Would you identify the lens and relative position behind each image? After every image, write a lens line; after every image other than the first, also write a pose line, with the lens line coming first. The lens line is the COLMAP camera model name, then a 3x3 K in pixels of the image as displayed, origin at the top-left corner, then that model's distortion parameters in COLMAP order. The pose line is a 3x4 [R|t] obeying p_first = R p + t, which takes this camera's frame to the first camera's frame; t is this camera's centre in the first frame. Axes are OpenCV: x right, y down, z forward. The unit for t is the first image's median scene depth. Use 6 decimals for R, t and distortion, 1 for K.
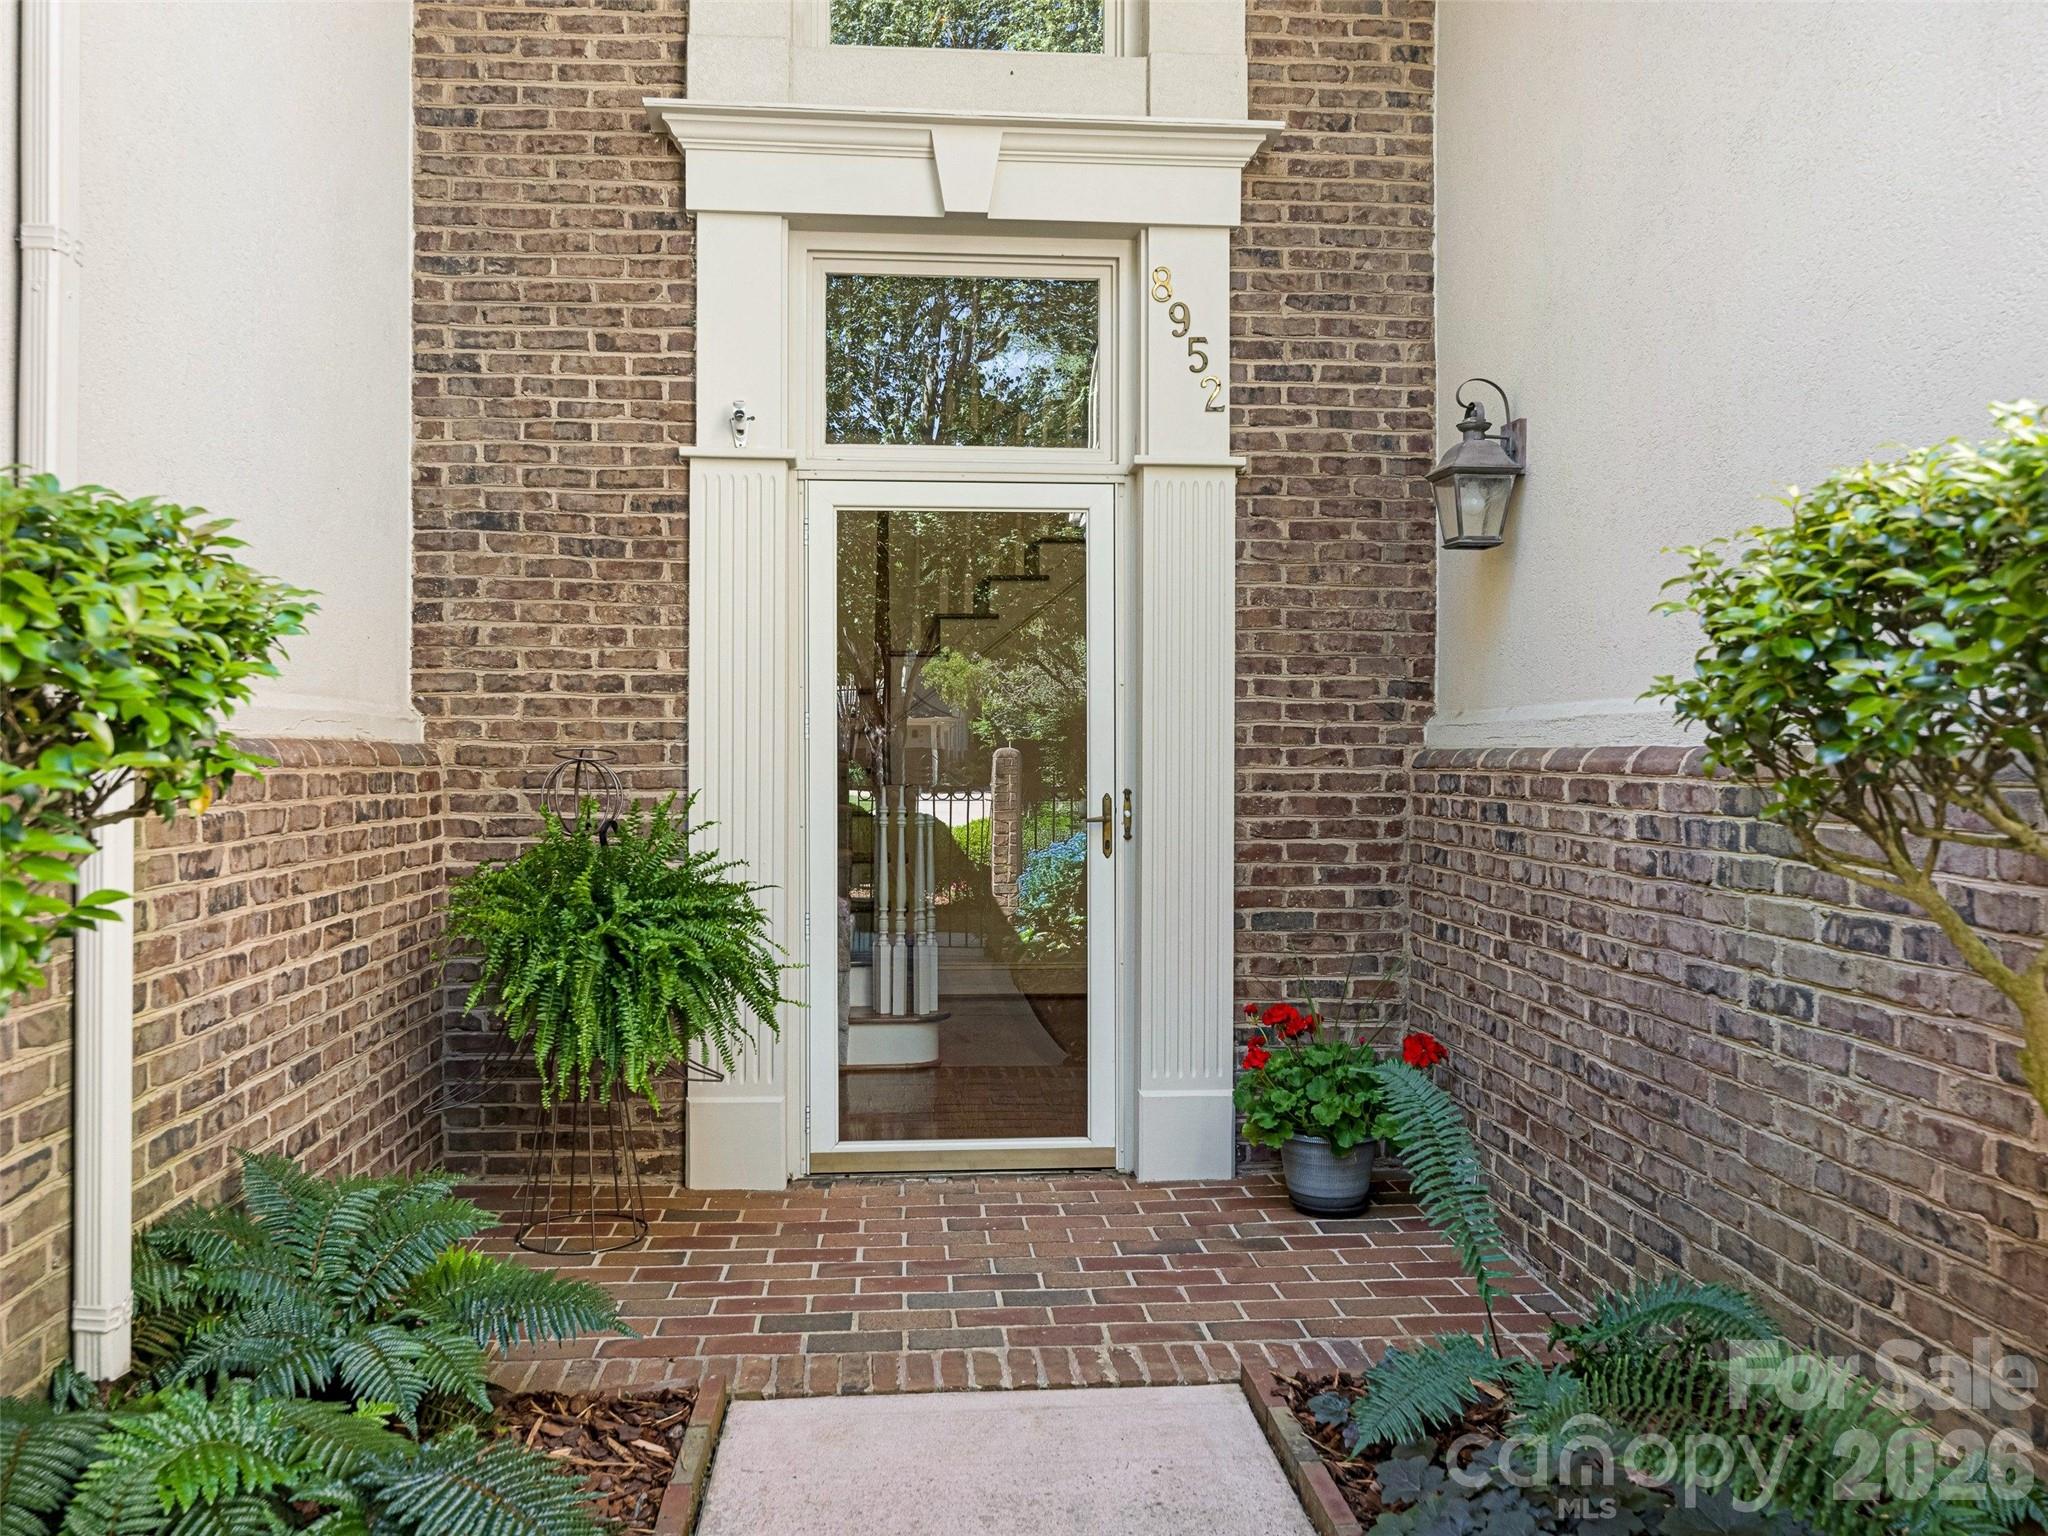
lens RADIAL K [[1738.9, 0, 1024.3], [0, 1738.9, 762.3], [0, 0, 1]] dist [-0.001005, 0.008305]
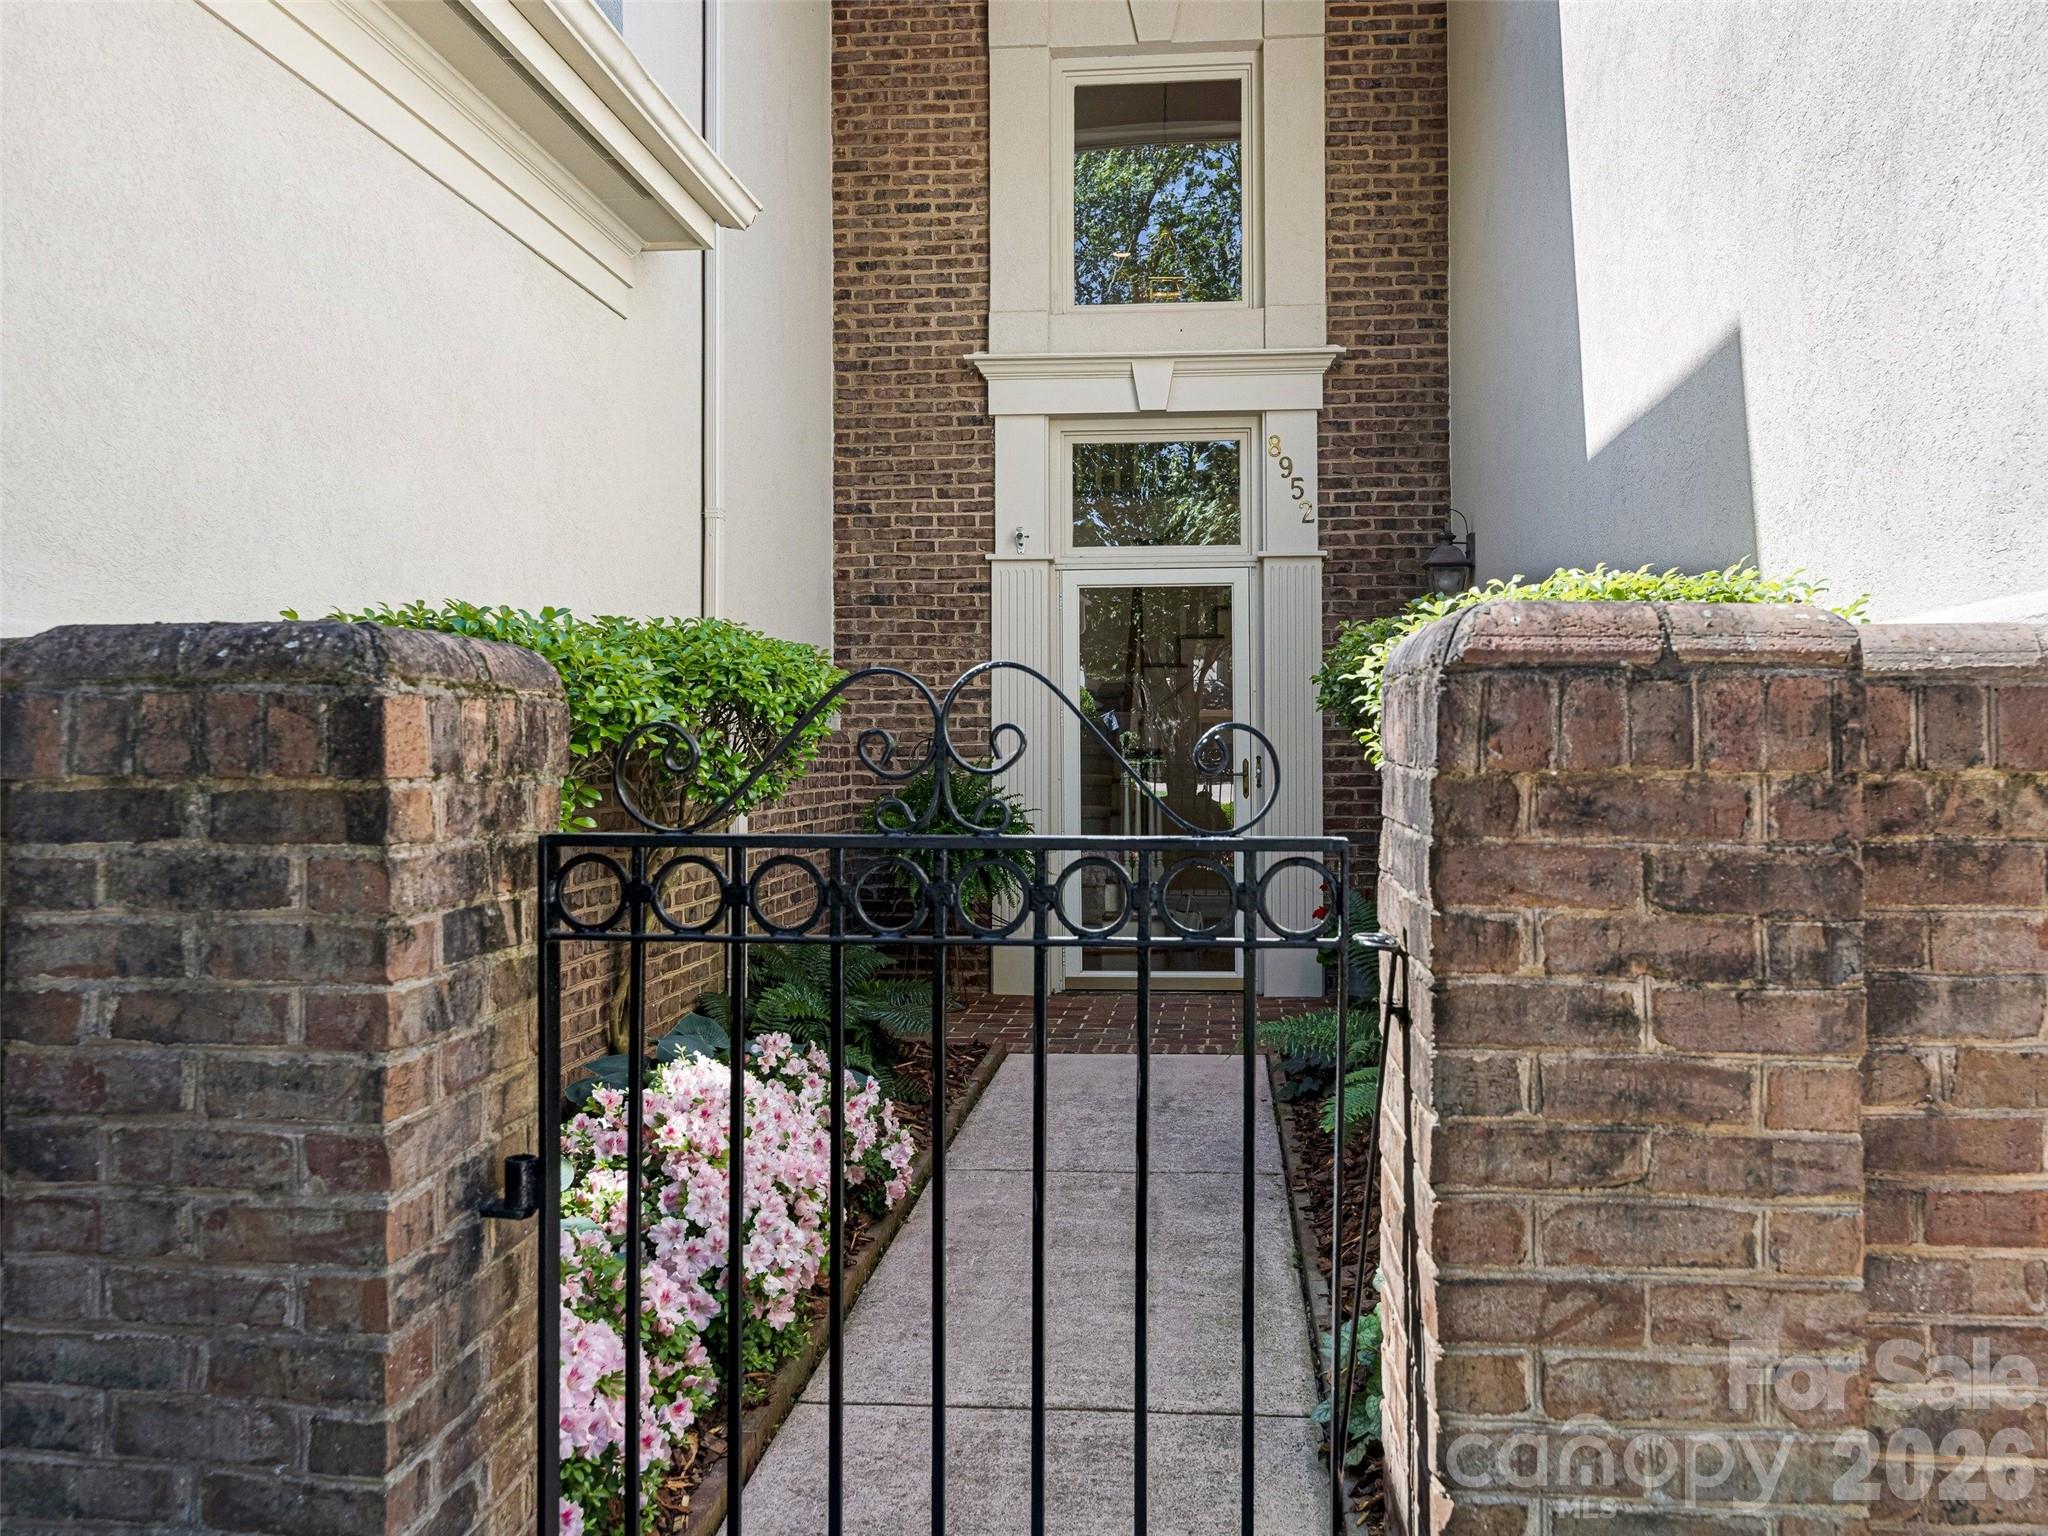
lens RADIAL K [[1738.9, 0, 1024.8], [0, 1738.9, 762.2], [0, 0, 1]] dist [-0.001005, 0.008305]
pose [[0.983435, -0.004005, -0.181217, 0.144200], [0.004558, 0.999986, 0.002635, 0.016743], [0.181204, -0.003417, 0.983440, -0.653687]]
